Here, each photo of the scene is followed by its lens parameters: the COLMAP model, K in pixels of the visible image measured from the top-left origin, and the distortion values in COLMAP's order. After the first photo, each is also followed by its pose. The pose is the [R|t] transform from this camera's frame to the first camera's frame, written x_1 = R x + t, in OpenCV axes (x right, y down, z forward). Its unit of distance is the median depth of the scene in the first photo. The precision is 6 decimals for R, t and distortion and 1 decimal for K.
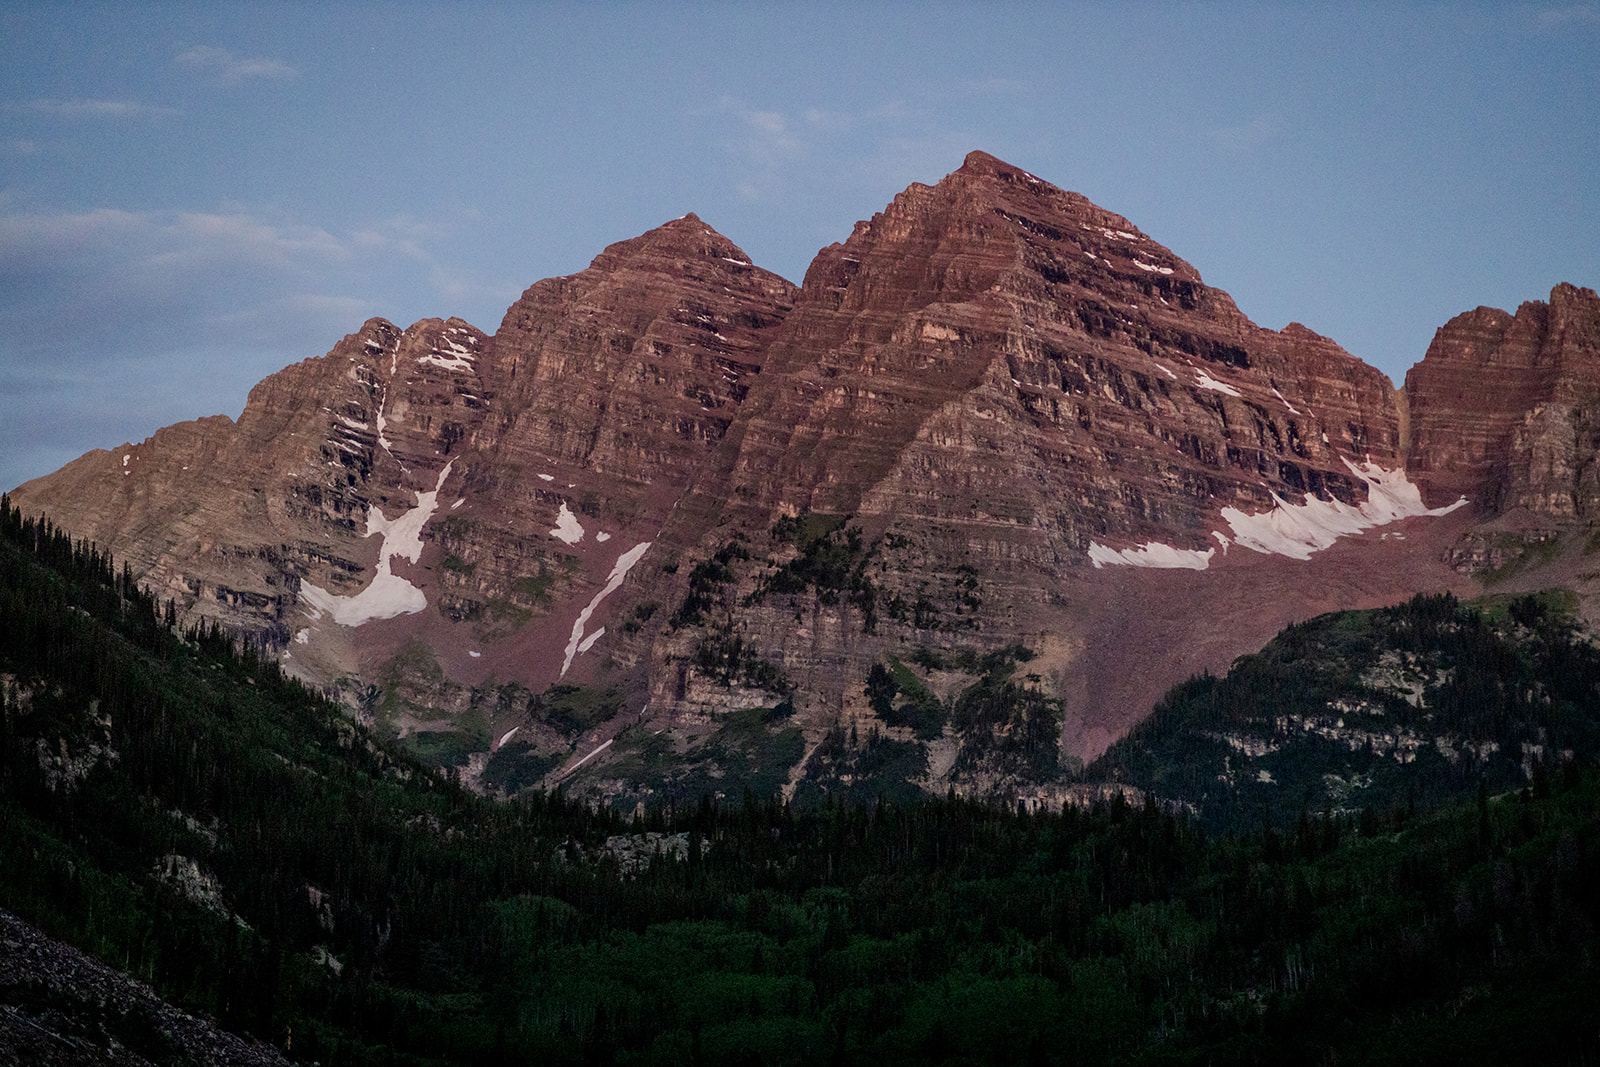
lens RADIAL K [[4323.3, 0, 693.9], [0, 4323.3, 532.1], [0, 0, 1]] dist [-0.025638, -0.043331]
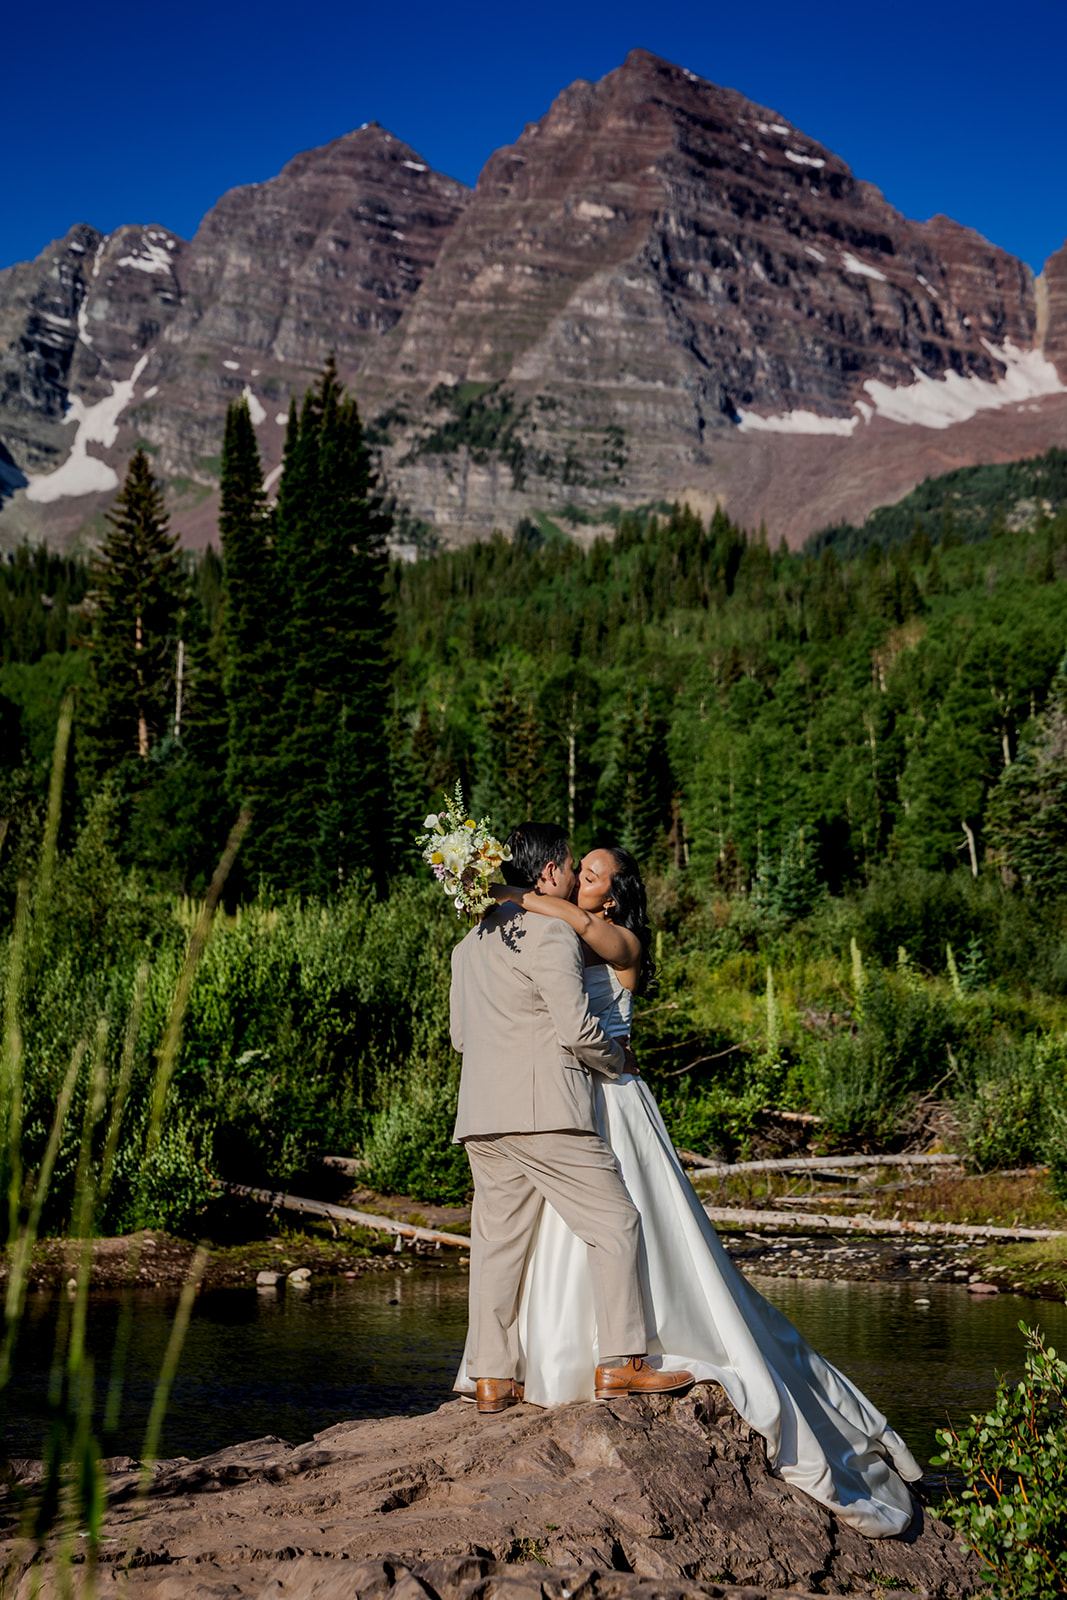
lens RADIAL K [[2622.4, 0, 541.7], [0, 2622.4, 922.2], [0, 0, 1]] dist [-0.022708, 0.173149]
pose [[0.999780, 0.001215, -0.020938, 0.057388], [0.000790, 0.995432, 0.095473, 0.064017], [0.020958, -0.095468, 0.995212, 0.355830]]
